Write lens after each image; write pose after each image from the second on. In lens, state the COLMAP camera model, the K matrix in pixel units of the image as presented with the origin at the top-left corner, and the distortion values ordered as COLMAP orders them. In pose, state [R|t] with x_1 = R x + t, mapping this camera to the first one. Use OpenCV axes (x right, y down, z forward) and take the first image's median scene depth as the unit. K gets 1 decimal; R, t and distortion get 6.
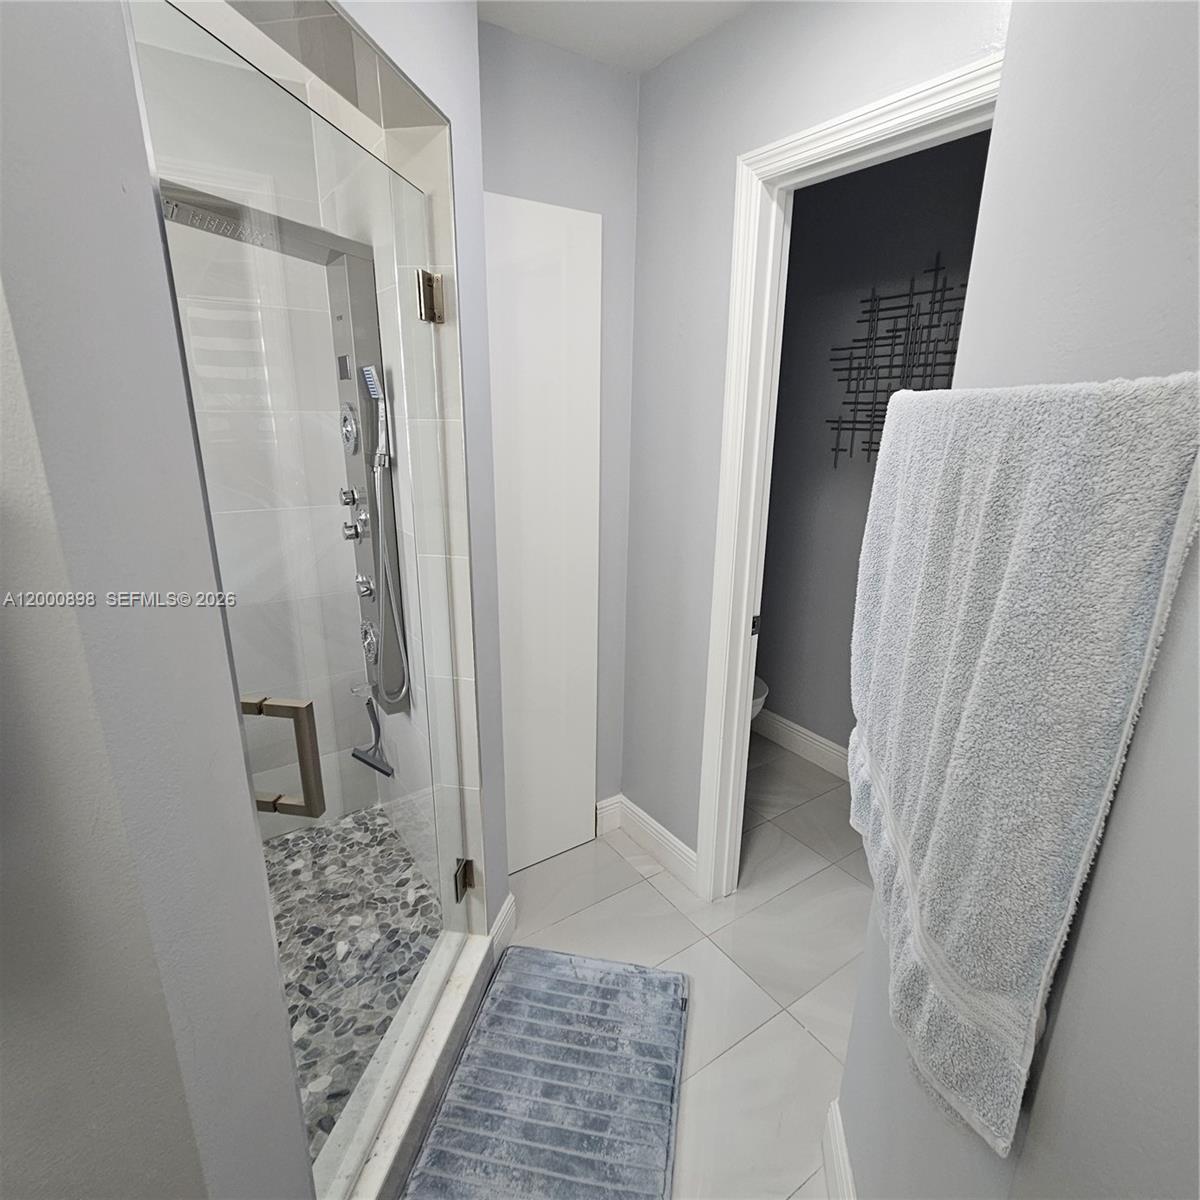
lens RADIAL K [[666.5, 0, 604.5], [0, 666.5, 599.1], [0, 0, 1]] dist [-0.002569, 0.001213]
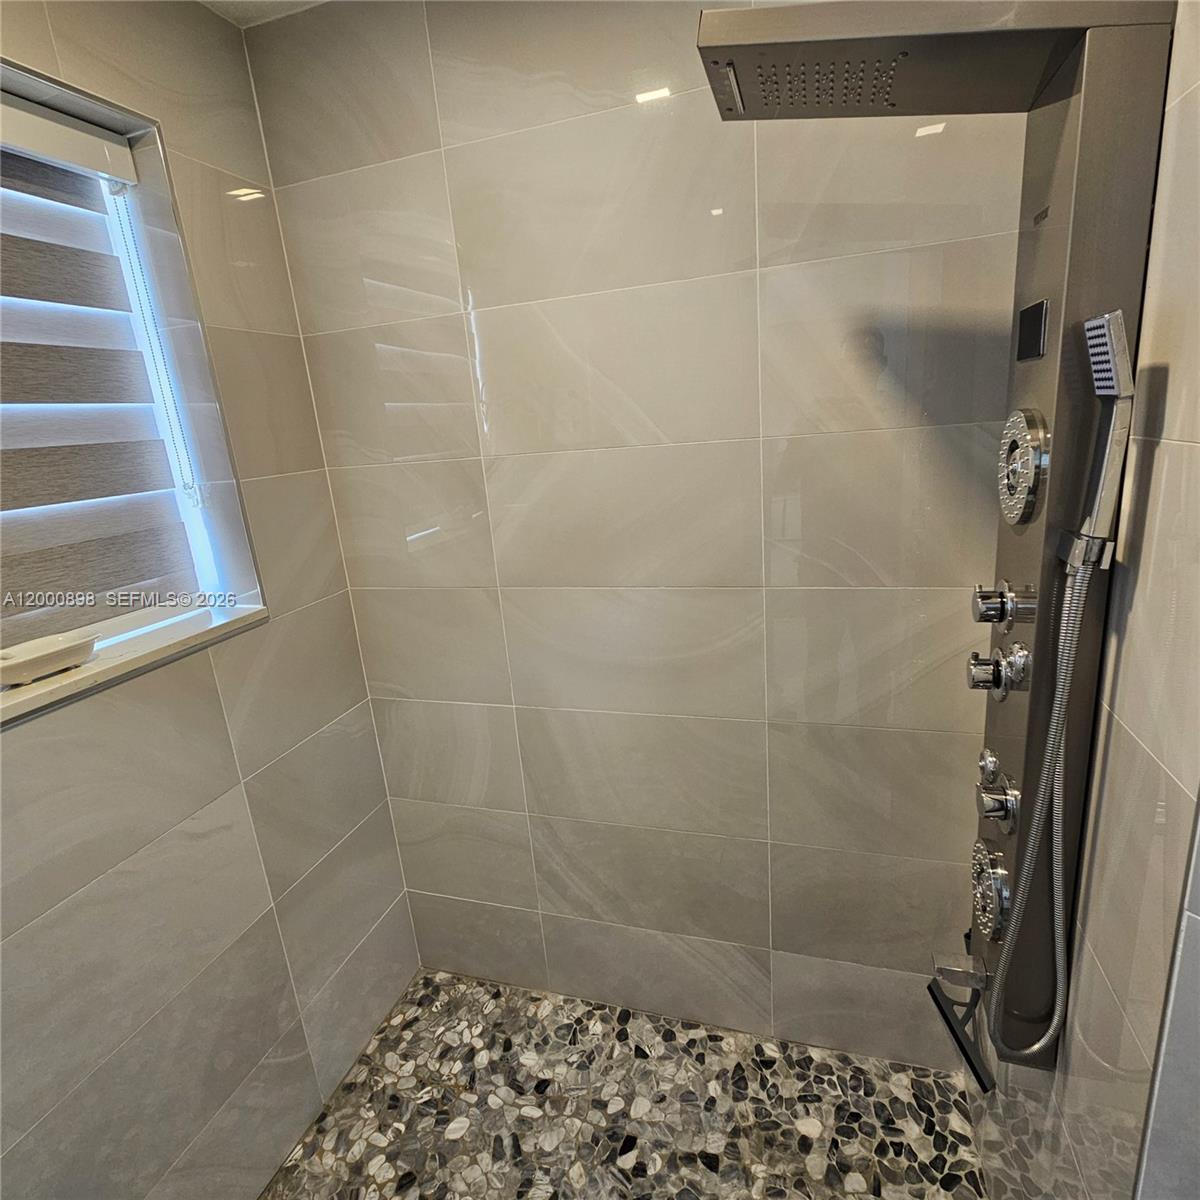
lens RADIAL K [[666.5, 0, 603.7], [0, 666.5, 601.7], [0, 0, 1]] dist [-0.002569, 0.001213]
pose [[0.616664, 0.143405, -0.774055, -0.178736], [-0.136291, 0.987868, 0.074439, -0.148555], [0.775339, 0.059593, 0.628727, 0.463035]]
